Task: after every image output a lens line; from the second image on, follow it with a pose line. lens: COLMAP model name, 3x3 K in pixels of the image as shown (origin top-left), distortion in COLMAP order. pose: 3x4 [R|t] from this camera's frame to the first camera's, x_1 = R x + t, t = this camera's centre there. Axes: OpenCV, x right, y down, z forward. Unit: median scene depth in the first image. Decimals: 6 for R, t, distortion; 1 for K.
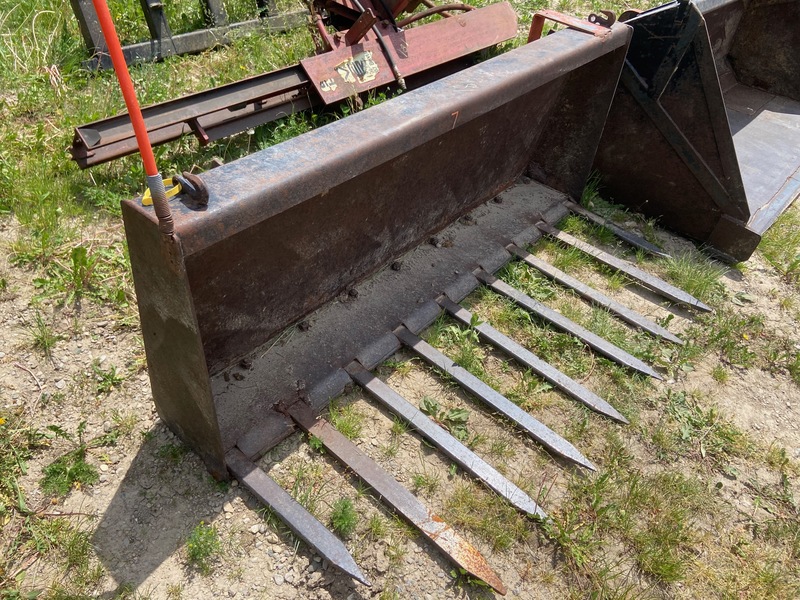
lens RADIAL K [[606.5, 0, 400.0], [0, 606.5, 300.0], [0, 0, 1]] dist [0.131576, -0.172495]
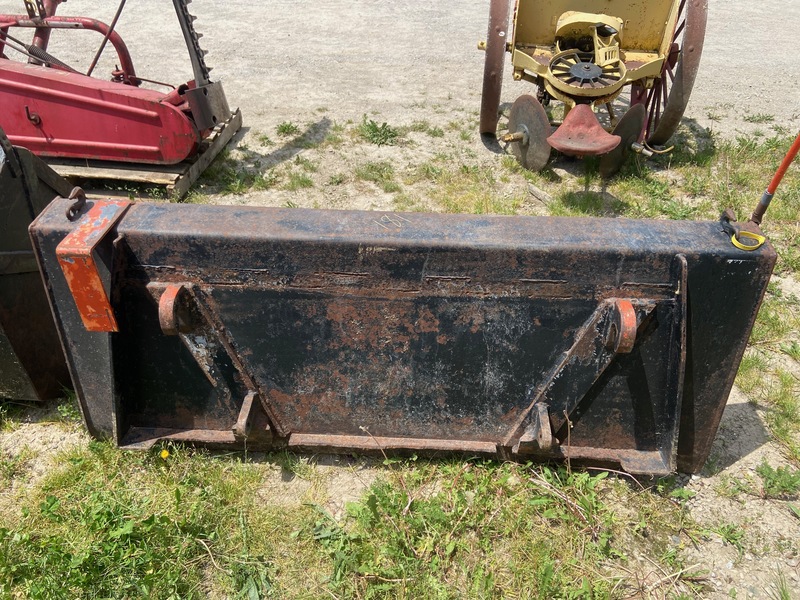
lens RADIAL K [[606.5, 0, 400.0], [0, 606.5, 300.0], [0, 0, 1]] dist [0.131576, -0.172495]
pose [[-0.609972, -0.556760, 0.563872, -0.411088], [0.472454, 0.315754, 0.822852, -0.876911], [-0.636177, 0.768321, 0.070443, 0.810672]]
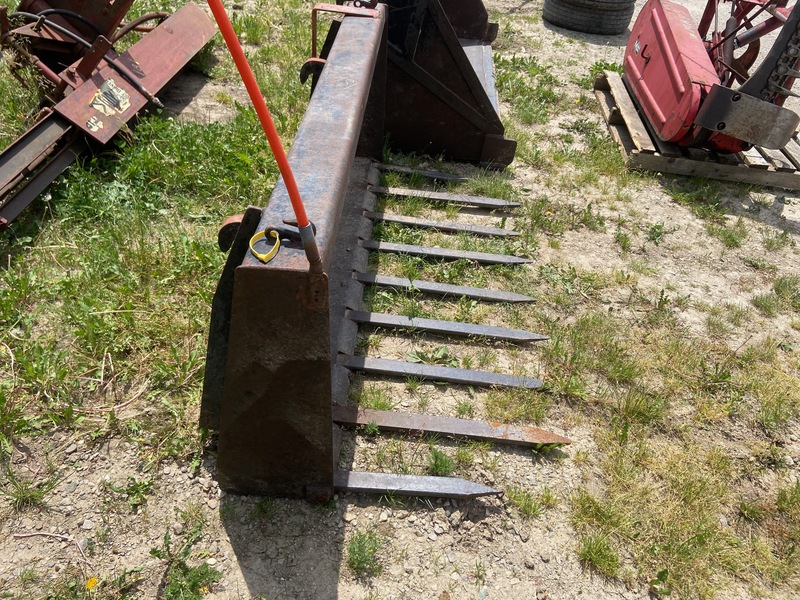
lens RADIAL K [[604.0, 0, 401.1], [0, 604.0, 289.0], [0, 0, 1]] dist [0.132290, -0.172632]
pose [[0.786440, -0.403114, 0.467987, -0.387263], [0.394982, 0.910723, 0.120720, -0.078268], [-0.474870, 0.089907, 0.875451, 0.004880]]
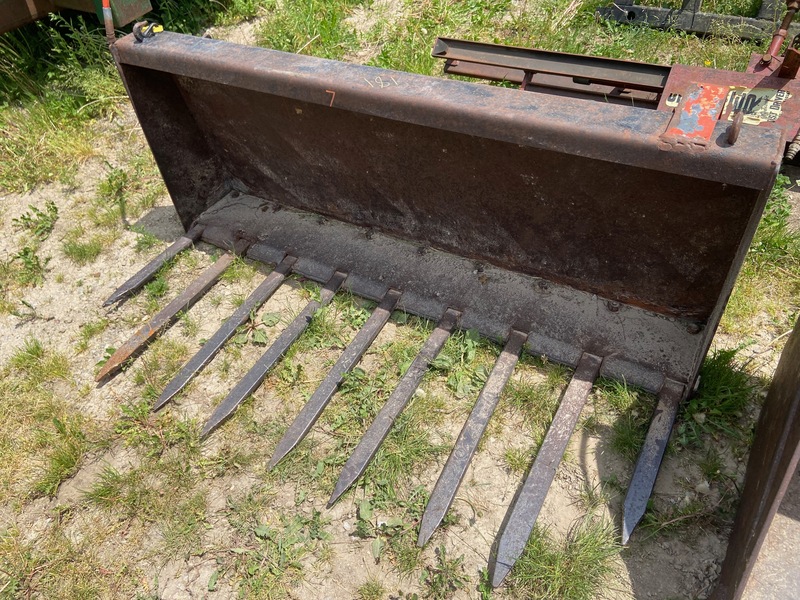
lens RADIAL K [[604.0, 0, 401.1], [0, 604.0, 289.0], [0, 0, 1]] dist [0.132290, -0.172632]
pose [[0.184045, 0.607808, -0.772461, 0.812936], [-0.562127, 0.709769, 0.424548, -0.422642], [0.806313, 0.356085, 0.472295, 0.542466]]
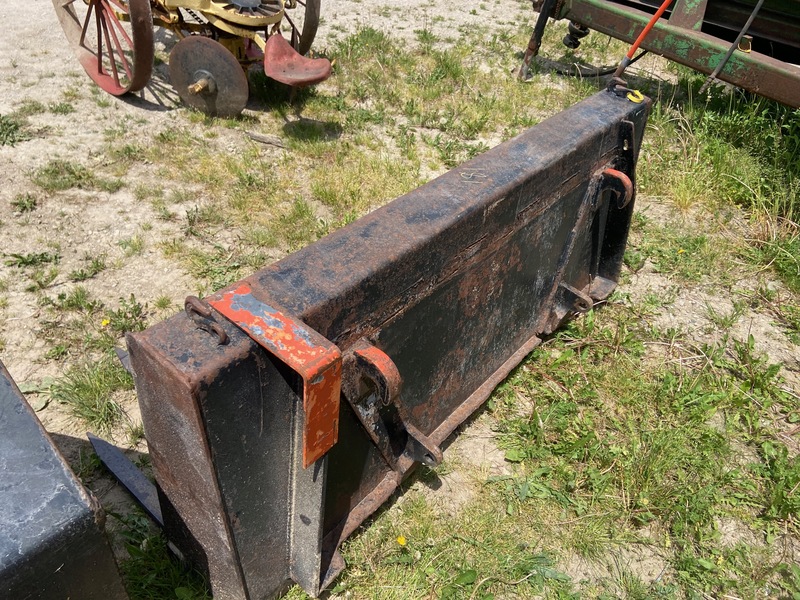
lens RADIAL K [[606.5, 0, 400.0], [0, 606.5, 300.0], [0, 0, 1]] dist [0.131576, -0.172495]
pose [[-0.978170, -0.146748, -0.147134, 0.263907], [-0.167025, 0.133945, 0.976812, -0.970778], [-0.123637, 0.980063, -0.155532, 1.071752]]
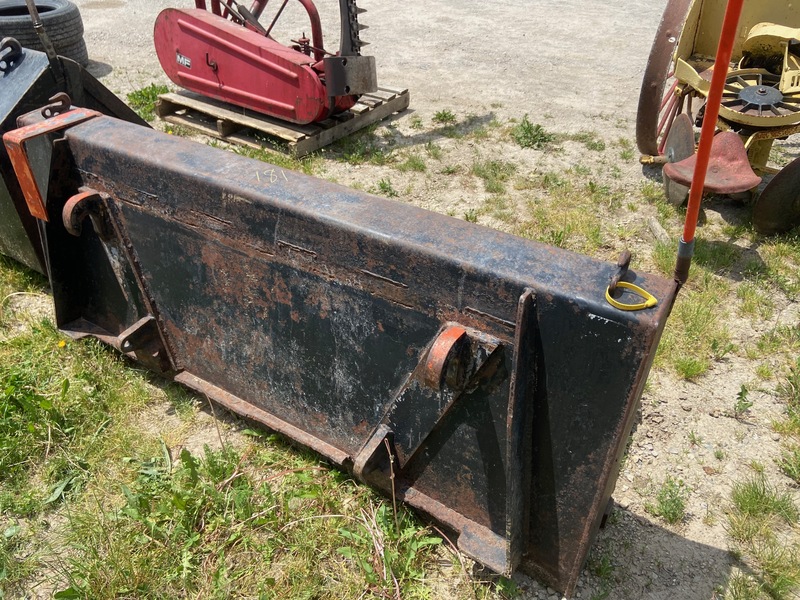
lens RADIAL K [[604.0, 0, 401.1], [0, 604.0, 289.0], [0, 0, 1]] dist [0.132290, -0.172632]
pose [[-0.150638, -0.647635, 0.746912, -0.563181], [0.646553, 0.507005, 0.570013, -0.520495], [-0.747848, 0.568784, 0.342356, 0.507718]]
